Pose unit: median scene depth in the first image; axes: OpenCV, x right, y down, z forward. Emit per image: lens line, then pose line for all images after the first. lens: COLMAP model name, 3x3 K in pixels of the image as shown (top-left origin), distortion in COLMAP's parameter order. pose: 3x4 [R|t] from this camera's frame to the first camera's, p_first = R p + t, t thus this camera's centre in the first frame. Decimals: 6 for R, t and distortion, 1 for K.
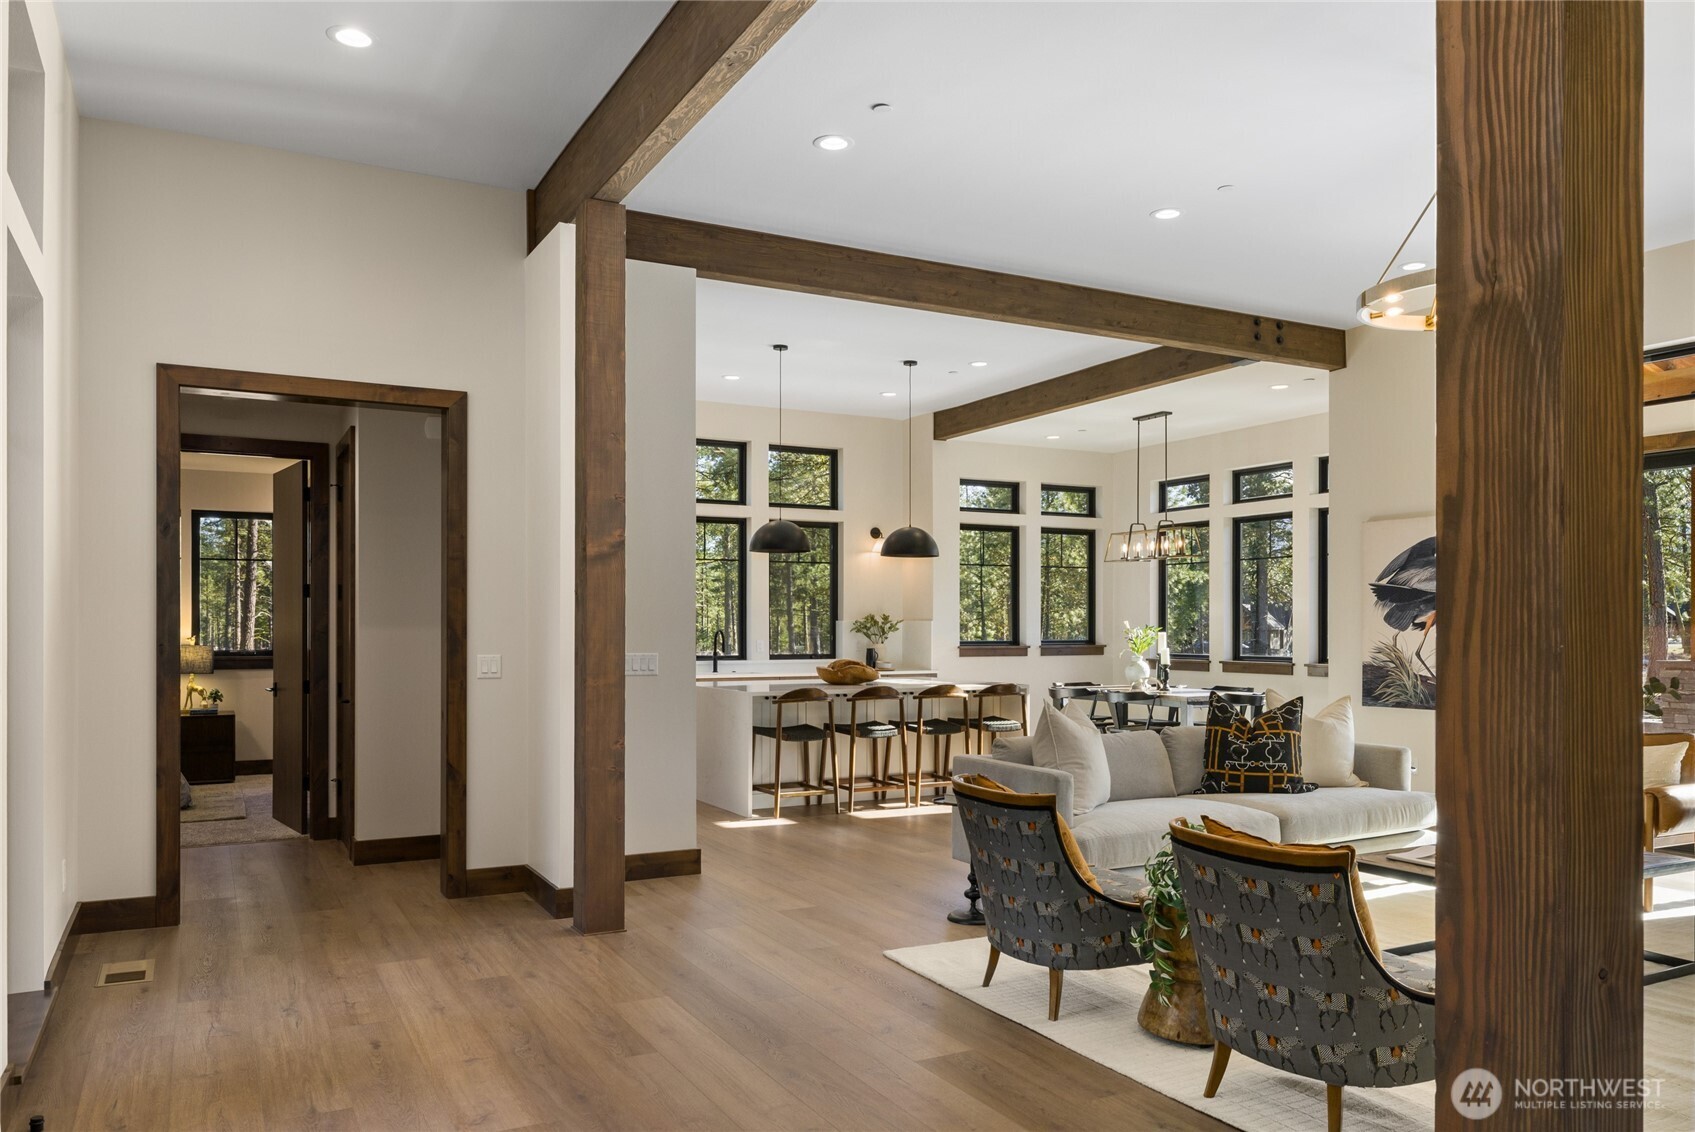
lens RADIAL K [[1211.6, 0, 848.7], [0, 1211.6, 630.8], [0, 0, 1]] dist [-0.014988, 0.003620]
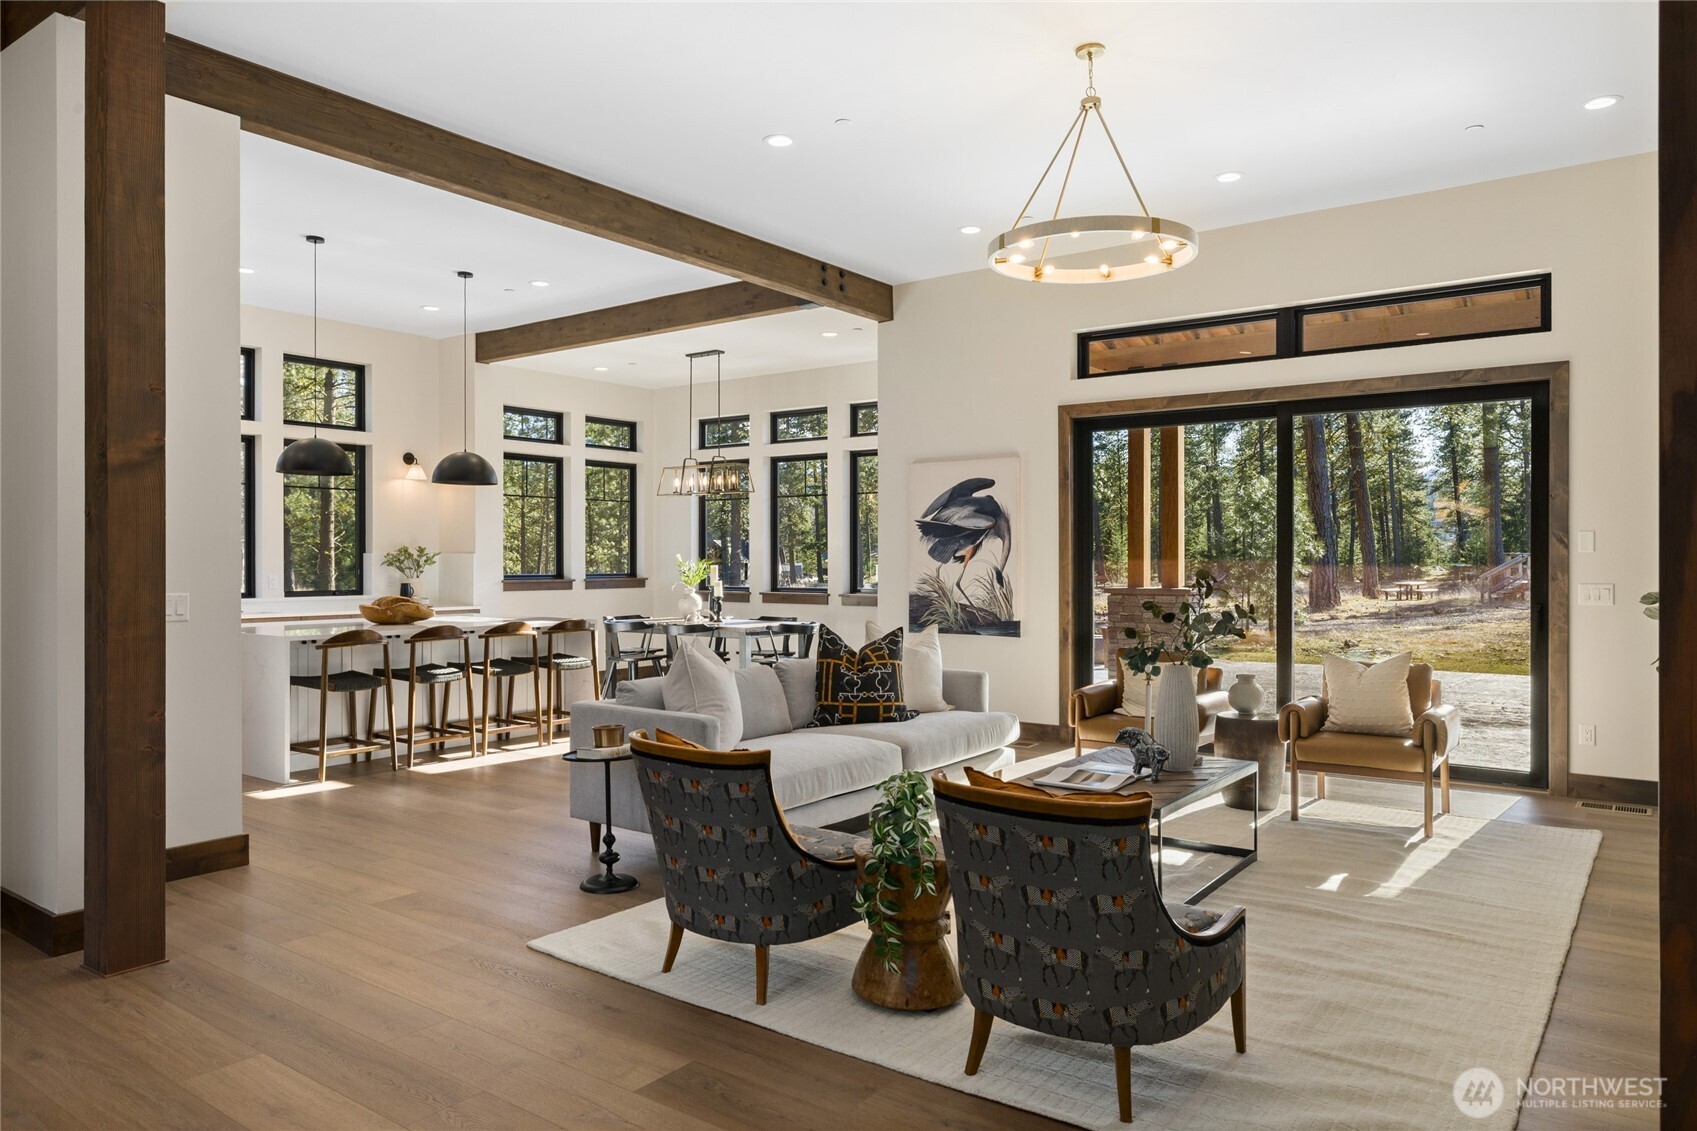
lens RADIAL K [[1127.3, 0, 850.5], [0, 1127.3, 563.4], [0, 0, 1]] dist [-0.006611, -0.002030]
pose [[0.902743, -0.001601, 0.430178, -0.082035], [0.001668, 0.999999, 0.000221, -0.000430], [-0.430178, 0.000518, 0.902744, 0.147931]]
